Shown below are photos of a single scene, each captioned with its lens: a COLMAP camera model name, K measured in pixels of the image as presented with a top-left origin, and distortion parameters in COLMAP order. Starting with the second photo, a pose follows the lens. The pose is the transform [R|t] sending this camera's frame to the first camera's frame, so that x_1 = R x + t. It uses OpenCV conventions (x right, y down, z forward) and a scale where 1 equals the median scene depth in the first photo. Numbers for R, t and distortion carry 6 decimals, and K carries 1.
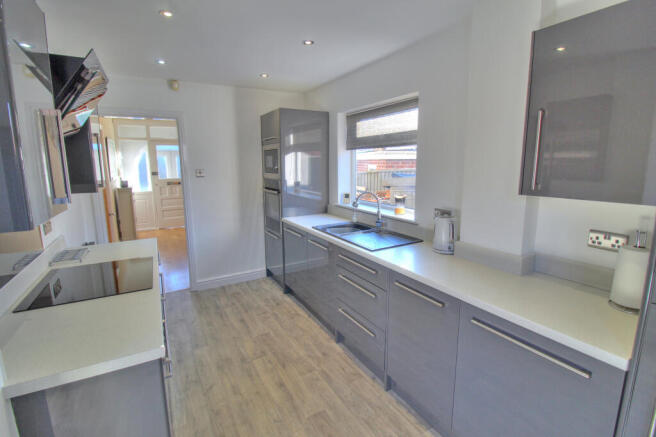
lens RADIAL K [[308.5, 0, 323.9], [0, 308.5, 209.6], [0, 0, 1]] dist [-0.000772, -0.000571]
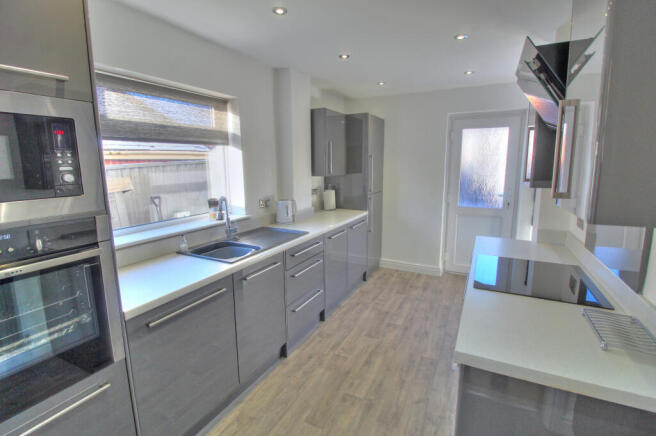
lens RADIAL K [[300.2, 0, 328.9], [0, 300.2, 212.1], [0, 0, 1]] dist [-0.001602, -0.000314]
pose [[-0.544540, -0.139115, 0.827117, -0.856021], [0.130798, 0.959999, 0.247577, -0.234400], [-0.828473, 0.243001, -0.504562, 1.482362]]
